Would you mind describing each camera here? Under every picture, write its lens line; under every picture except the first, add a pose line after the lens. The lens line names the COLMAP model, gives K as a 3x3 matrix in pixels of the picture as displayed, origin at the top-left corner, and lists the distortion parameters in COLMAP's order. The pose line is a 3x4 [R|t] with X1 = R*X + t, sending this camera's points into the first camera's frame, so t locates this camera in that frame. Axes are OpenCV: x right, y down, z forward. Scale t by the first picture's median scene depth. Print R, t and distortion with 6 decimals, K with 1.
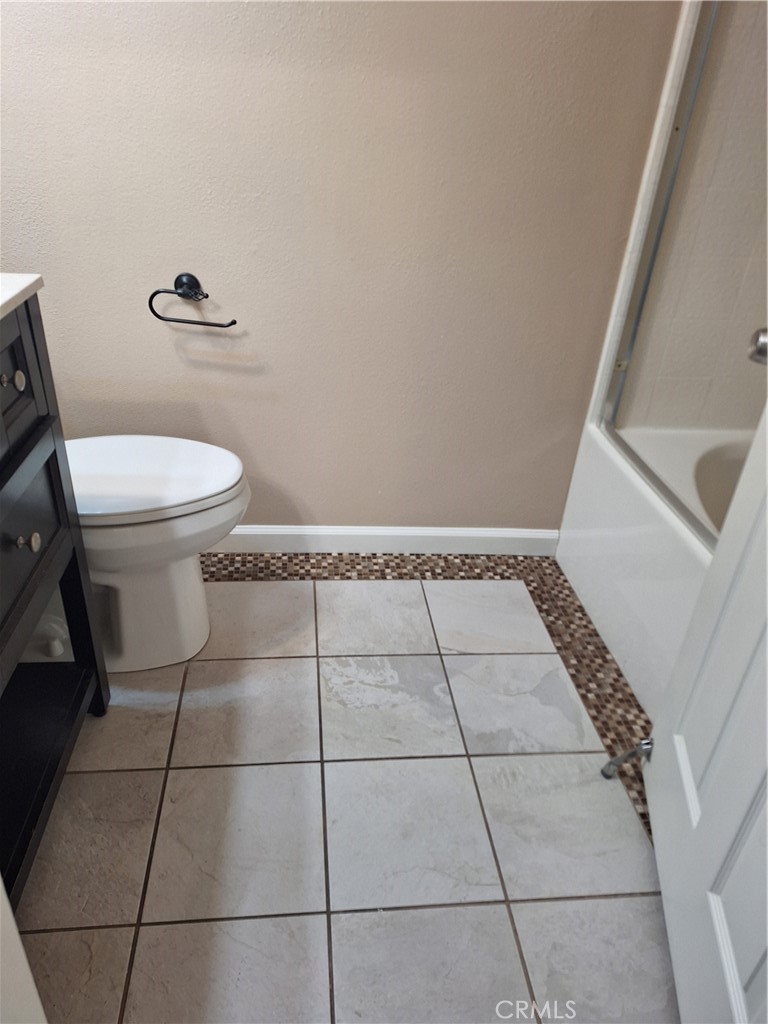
lens RADIAL K [[695.7, 0, 384.0], [0, 695.7, 512.0], [0, 0, 1]] dist [0.134356, -0.178294]
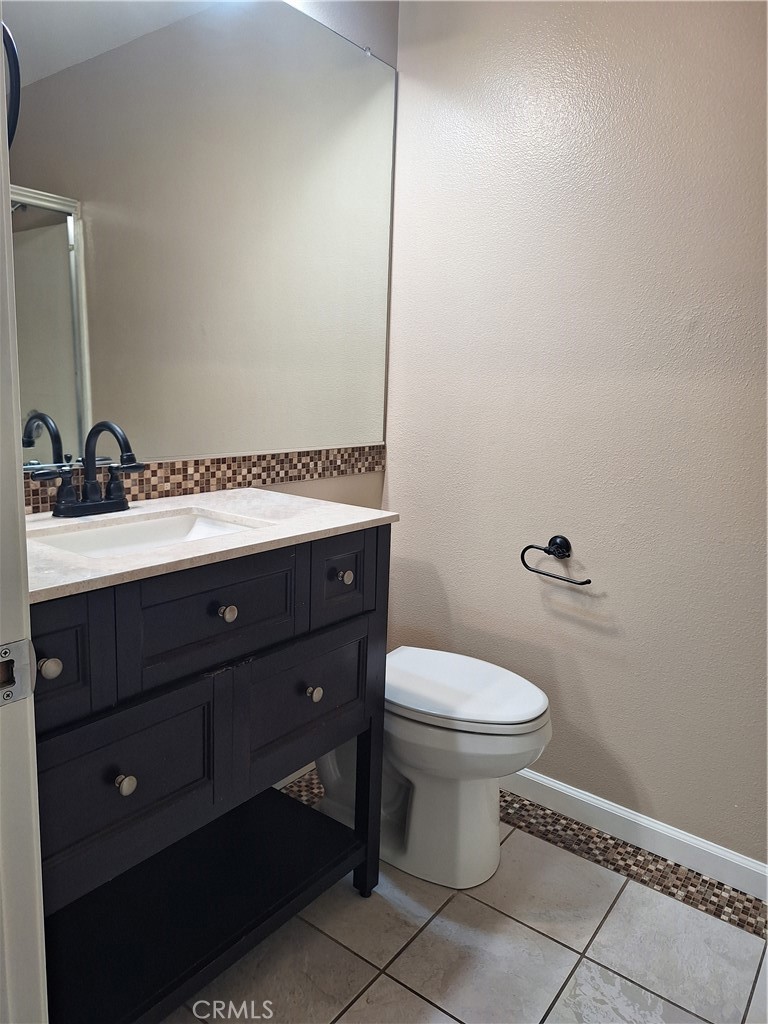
lens RADIAL K [[732.4, 0, 384.0], [0, 732.4, 512.0], [0, 0, 1]] dist [0.005685, -0.000053]
pose [[0.735739, 0.097941, -0.670146, 0.284195], [-0.344540, 0.906008, -0.245850, 0.016870], [0.583079, 0.411774, 0.700330, -0.010751]]
